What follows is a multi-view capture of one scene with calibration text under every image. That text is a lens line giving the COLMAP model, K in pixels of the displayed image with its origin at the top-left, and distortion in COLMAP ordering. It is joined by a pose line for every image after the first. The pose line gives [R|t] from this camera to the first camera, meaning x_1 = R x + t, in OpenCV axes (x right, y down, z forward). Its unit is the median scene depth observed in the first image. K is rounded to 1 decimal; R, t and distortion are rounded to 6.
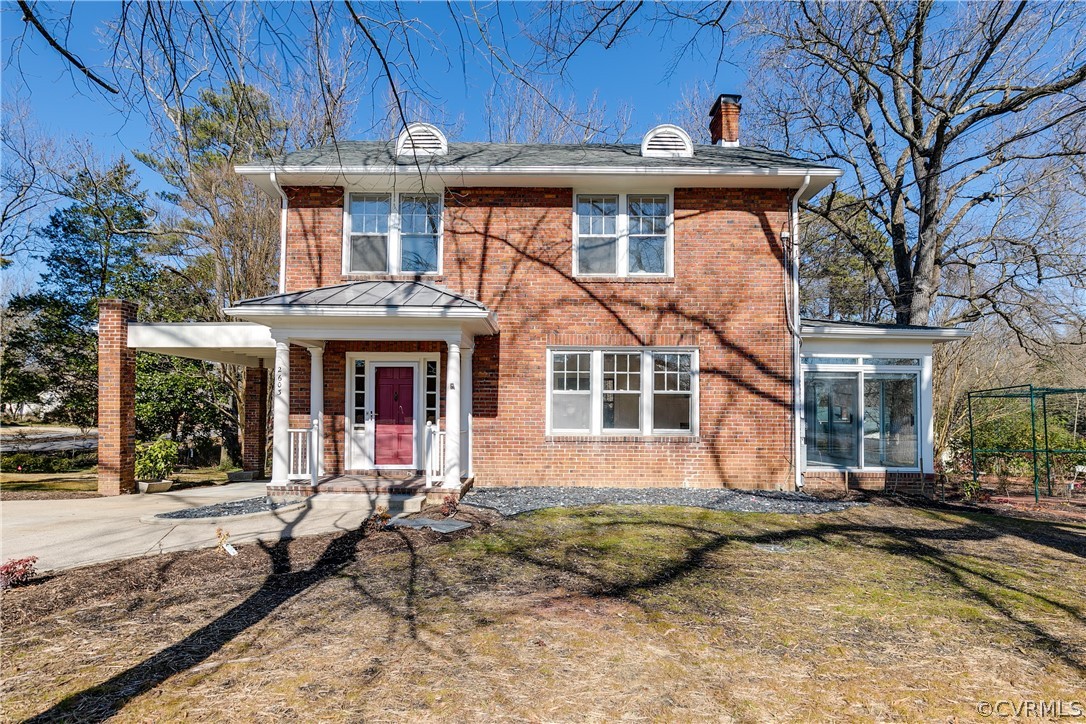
lens RADIAL K [[576.8, 0, 543.0], [0, 576.8, 362.0], [0, 0, 1]] dist [-0.002193, 0.000406]
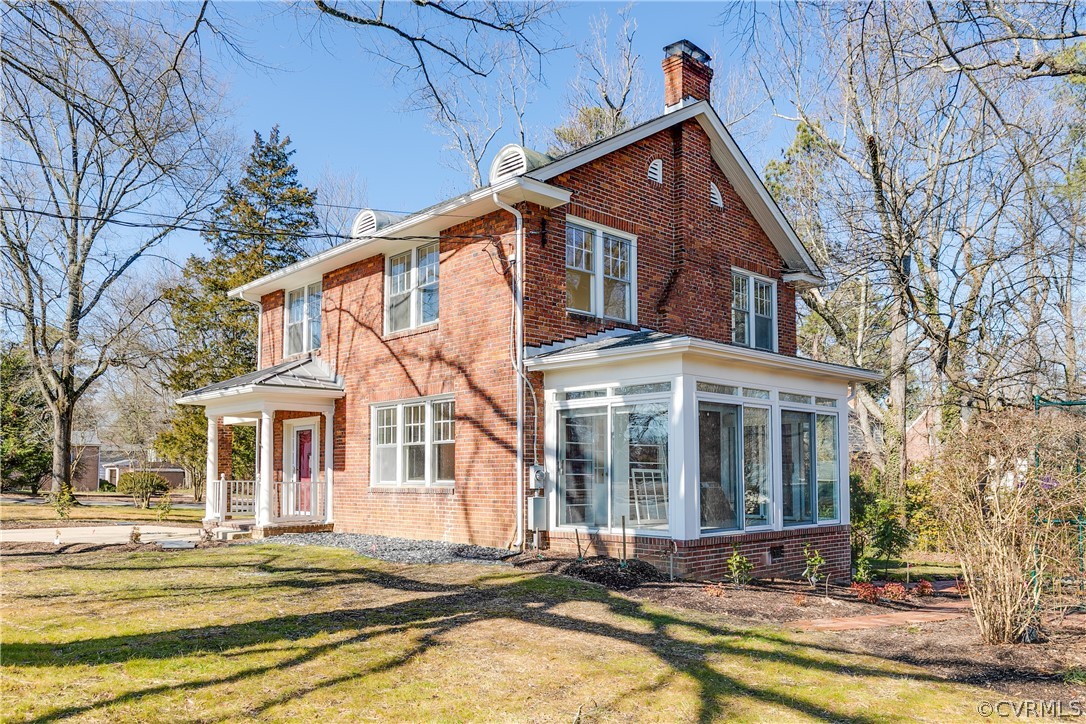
lens RADIAL K [[824.3, 0, 543.0], [0, 824.3, 362.0], [0, 0, 1]] dist [0.008929, 0.000734]
pose [[0.688264, -0.108965, -0.717230, 1.342838], [0.077416, 0.994042, -0.076730, 0.038204], [0.721318, -0.002715, 0.692599, 0.162964]]
